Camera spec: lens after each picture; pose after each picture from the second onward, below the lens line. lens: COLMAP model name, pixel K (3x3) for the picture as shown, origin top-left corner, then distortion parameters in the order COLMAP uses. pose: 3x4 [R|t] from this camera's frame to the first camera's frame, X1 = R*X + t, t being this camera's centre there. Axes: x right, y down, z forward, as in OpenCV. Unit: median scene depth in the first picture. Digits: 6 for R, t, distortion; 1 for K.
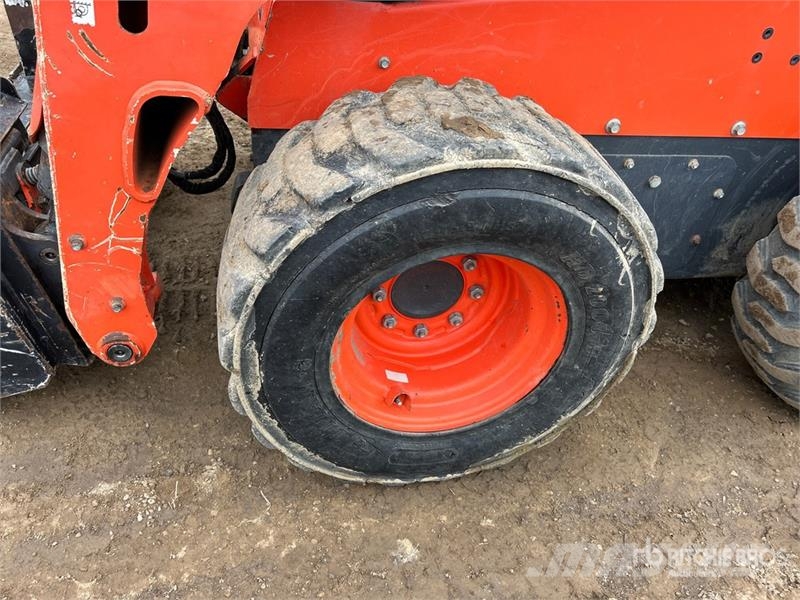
lens RADIAL K [[595.1, 0, 400.0], [0, 595.1, 300.0], [0, 0, 1]] dist [0.061519, -0.059139]
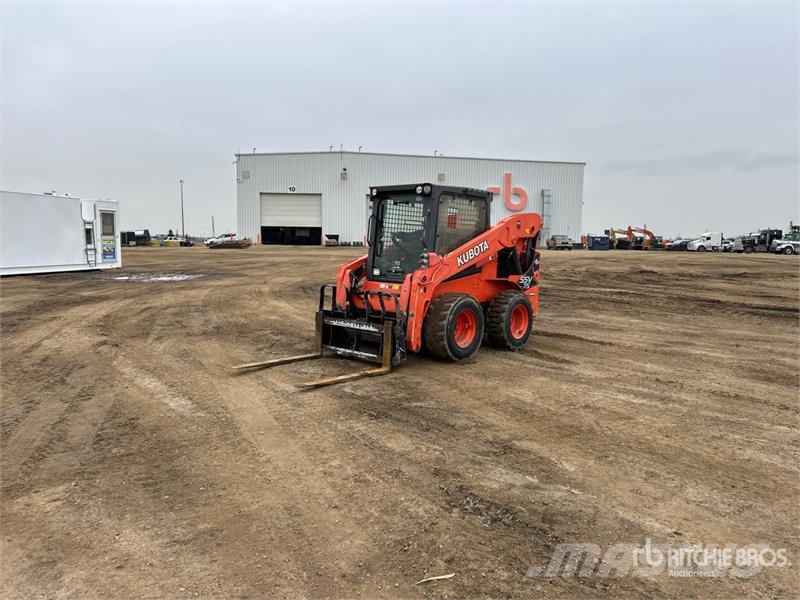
lens RADIAL K [[589.2, 0, 401.3], [0, 589.2, 302.7], [0, 0, 1]] dist [0.064087, -0.065175]
pose [[0.797211, -0.122021, 0.591241, -4.043281], [0.406212, 0.832914, -0.375826, 1.863879], [-0.446595, 0.539782, 0.713575, -3.256859]]
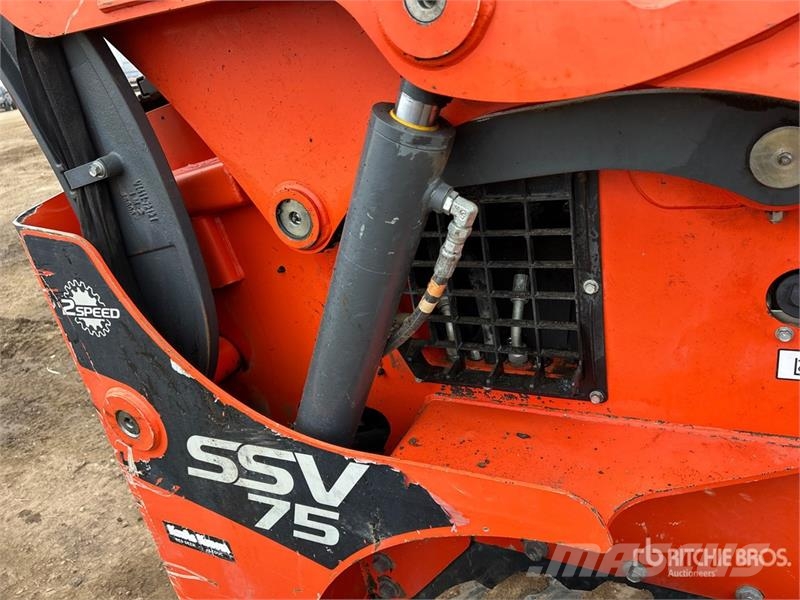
lens RADIAL K [[595.1, 0, 400.0], [0, 595.1, 300.0], [0, 0, 1]] dist [0.061519, -0.059139]
pose [[0.753767, 0.034531, -0.656234, 2.157604], [-0.162563, 0.977378, -0.135295, -0.626690], [0.636717, 0.208660, 0.742329, 0.603300]]
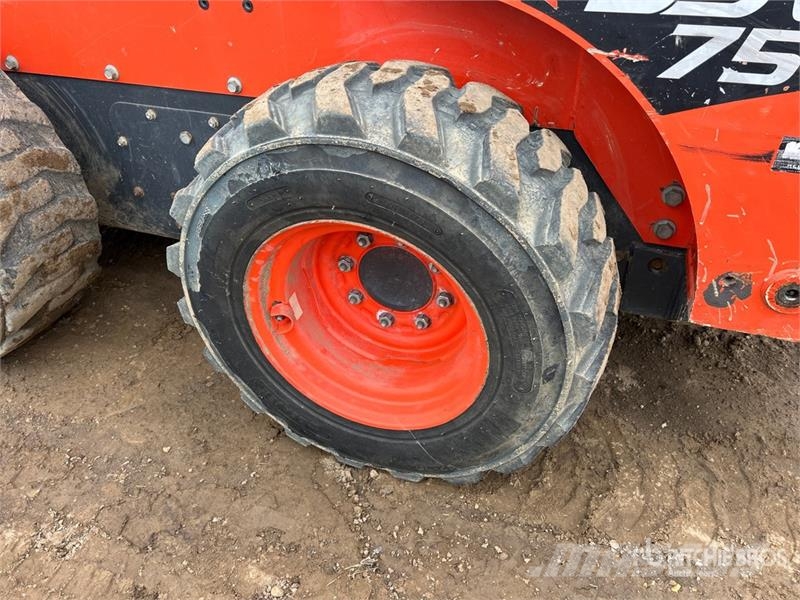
lens RADIAL K [[606.0, 0, 397.0], [0, 606.0, 300.6], [0, 0, 1]] dist [0.055167, -0.058892]
pose [[0.841905, 0.220892, -0.492344, 1.629716], [-0.244693, 0.969460, 0.016528, -0.068670], [0.480959, 0.106558, 0.870244, 0.381257]]
